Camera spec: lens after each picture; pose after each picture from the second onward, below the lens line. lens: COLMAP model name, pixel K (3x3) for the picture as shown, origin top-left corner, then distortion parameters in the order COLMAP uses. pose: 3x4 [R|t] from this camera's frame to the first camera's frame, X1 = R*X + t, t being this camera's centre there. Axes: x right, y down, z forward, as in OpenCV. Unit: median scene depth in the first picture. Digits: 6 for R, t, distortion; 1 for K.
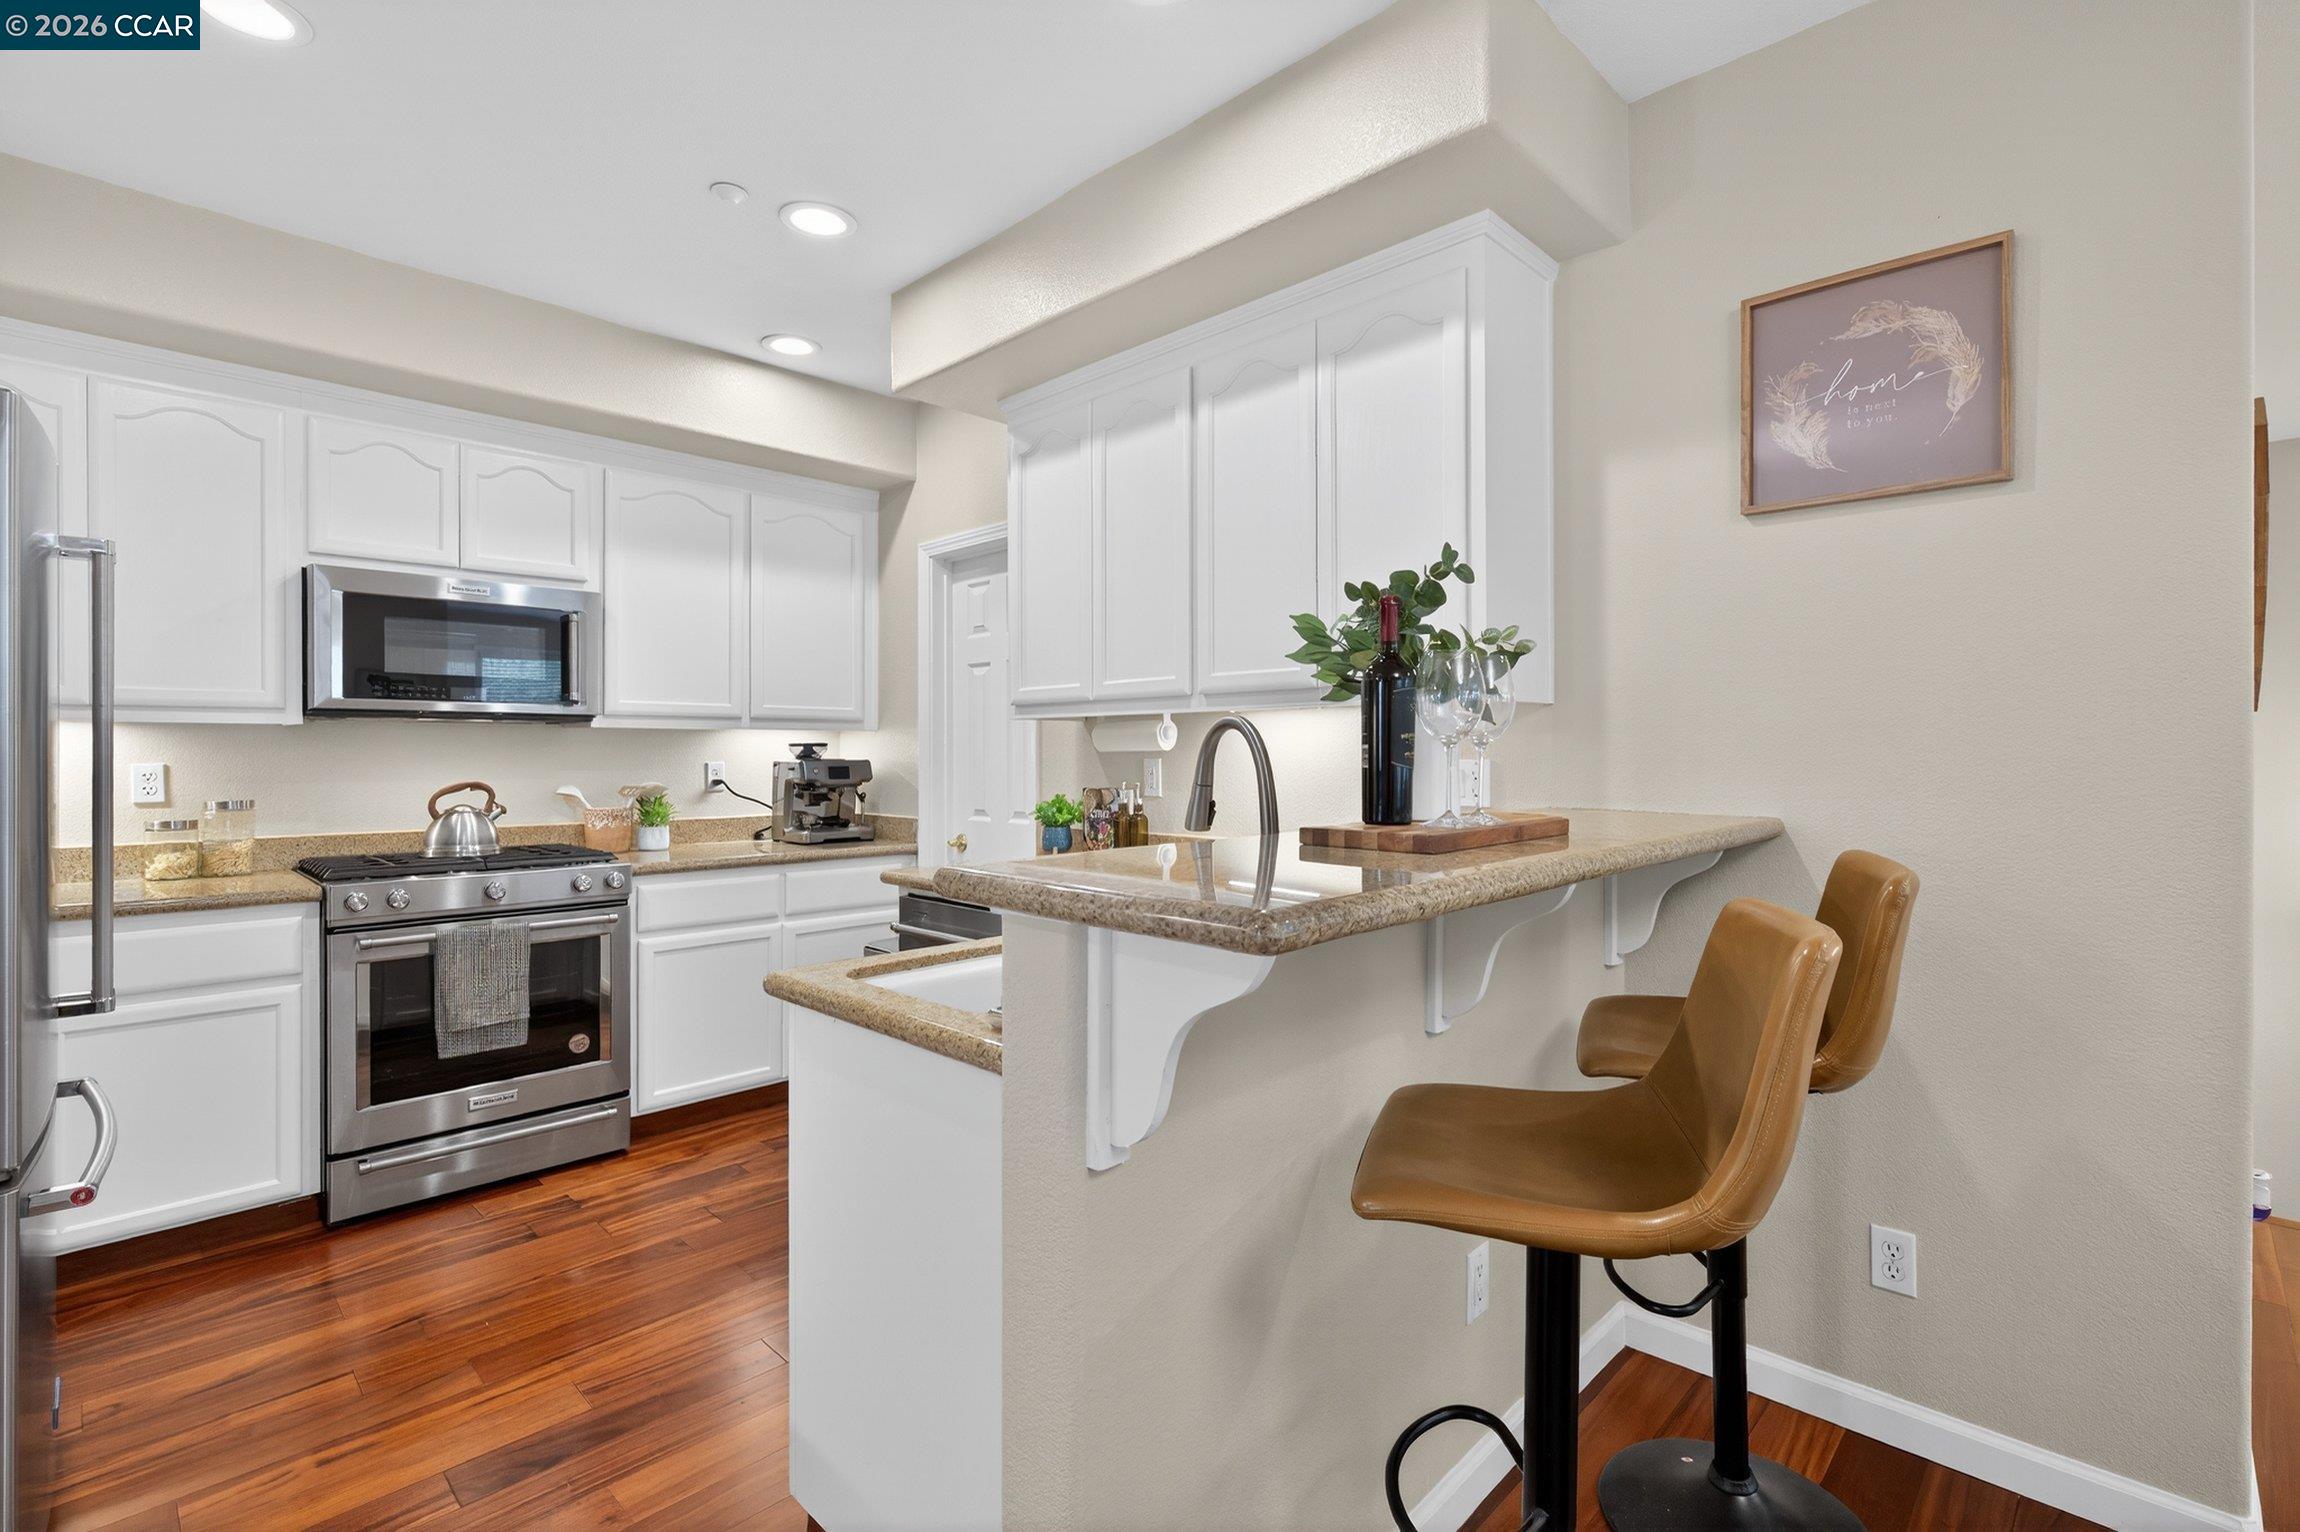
lens RADIAL K [[1050.1, 0, 1160.6], [0, 1050.1, 757.3], [0, 0, 1]] dist [-0.004300, 0.000650]
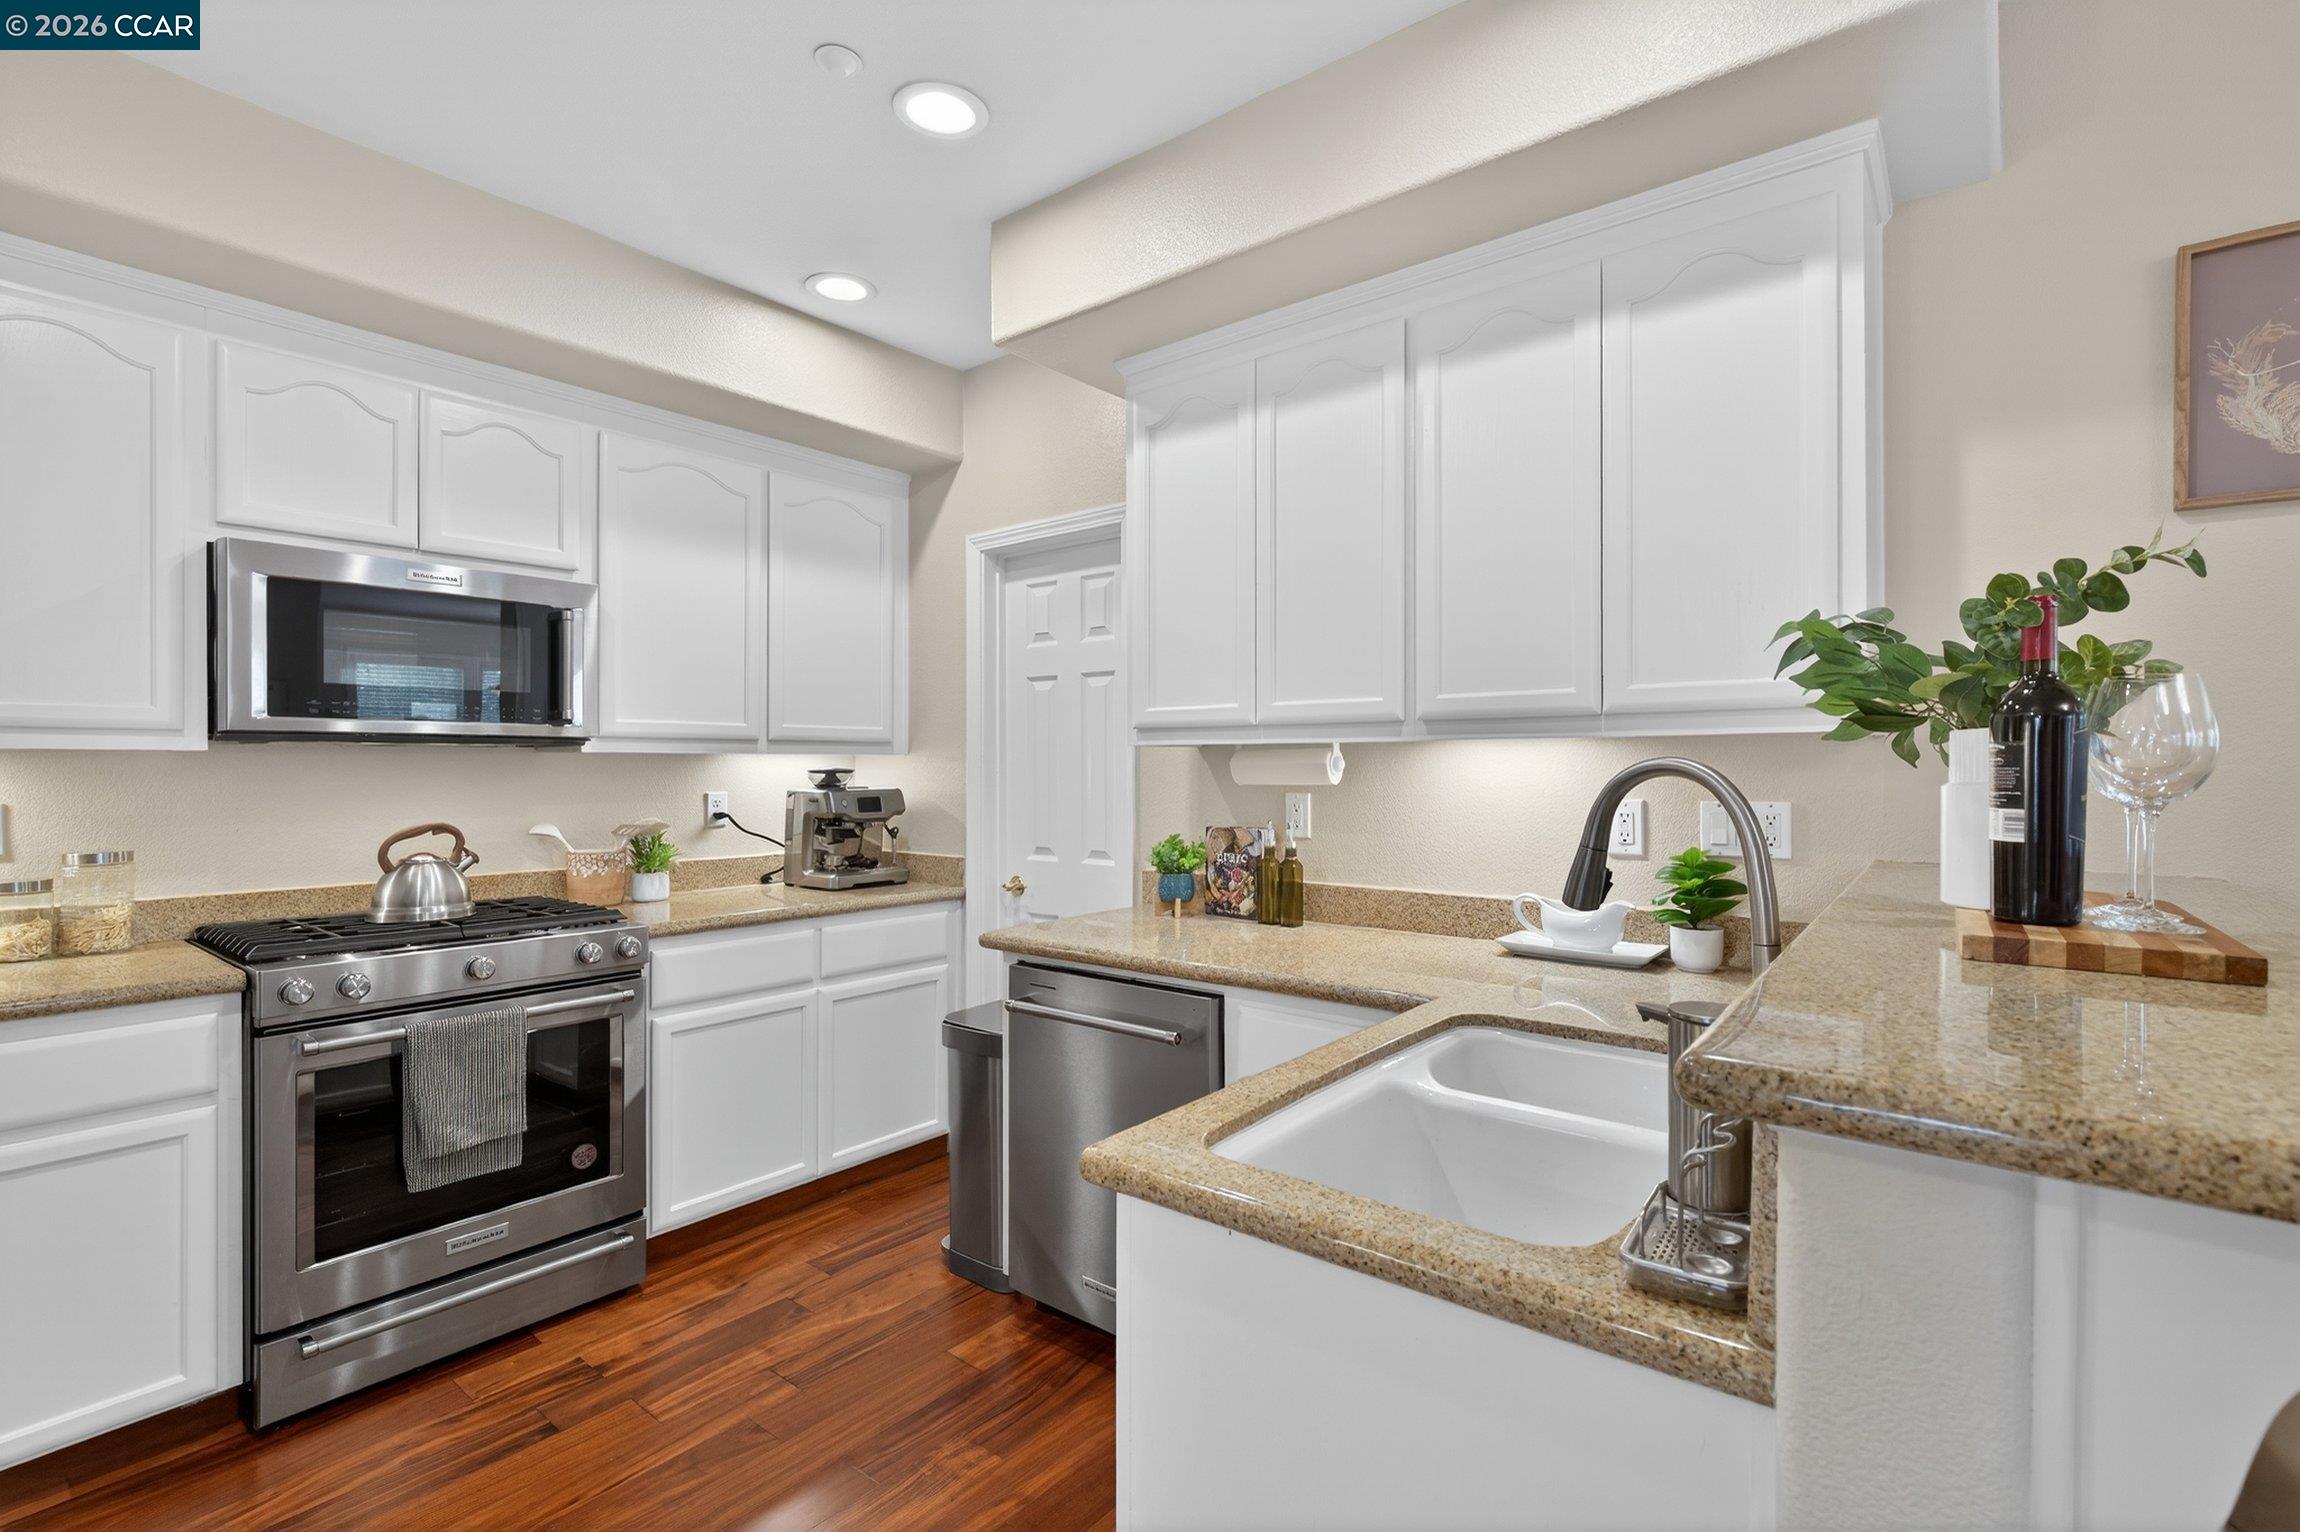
lens RADIAL K [[1050.1, 0, 1163.9], [0, 1050.1, 769.9], [0, 0, 1]] dist [-0.004300, 0.000650]
pose [[0.994688, 0.000564, 0.102930, -0.208398], [-0.000663, 0.999999, 0.000922, -0.018423], [-0.102929, -0.000985, 0.994688, 0.177808]]
